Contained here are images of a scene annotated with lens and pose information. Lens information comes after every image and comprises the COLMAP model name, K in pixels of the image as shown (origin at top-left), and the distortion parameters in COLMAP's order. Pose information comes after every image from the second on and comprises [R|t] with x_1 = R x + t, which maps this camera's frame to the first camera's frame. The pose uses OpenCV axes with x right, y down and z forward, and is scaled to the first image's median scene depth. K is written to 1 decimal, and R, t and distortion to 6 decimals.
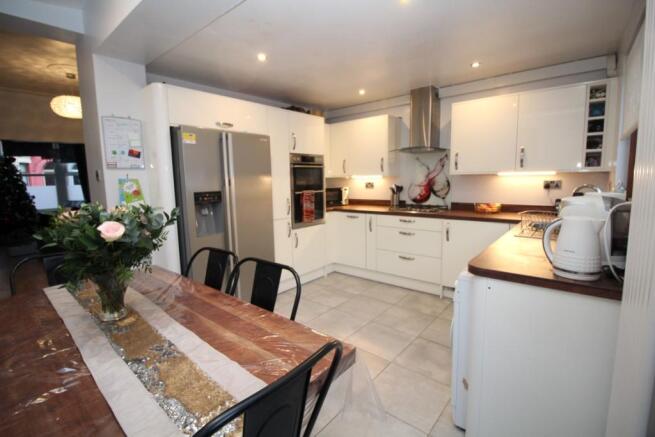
lens RADIAL K [[305.2, 0, 316.3], [0, 305.2, 215.1], [0, 0, 1]] dist [-0.004944, -0.007996]
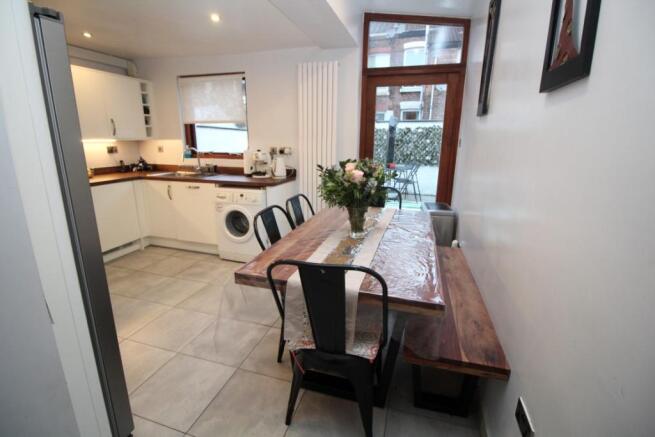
lens RADIAL K [[305.2, 0, 323.2], [0, 305.2, 217.6], [0, 0, 1]] dist [-0.004944, -0.007996]
pose [[-0.397439, -0.207532, 0.893853, -0.648446], [0.112517, 0.955718, 0.271925, -0.061149], [-0.910704, 0.208647, -0.356488, 0.574172]]
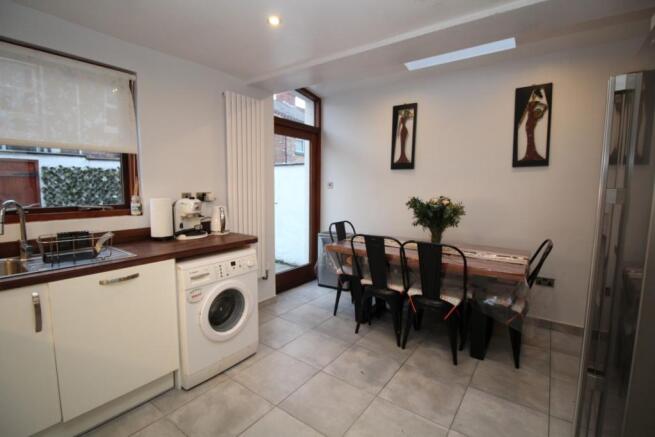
lens RADIAL K [[305.2, 0, 325.4], [0, 305.2, 216.7], [0, 0, 1]] dist [-0.004944, -0.007996]
pose [[-0.996415, 0.025153, -0.080770, 0.094818], [0.006447, 0.974576, 0.223966, -0.126459], [0.084350, 0.222642, -0.971244, 1.017234]]
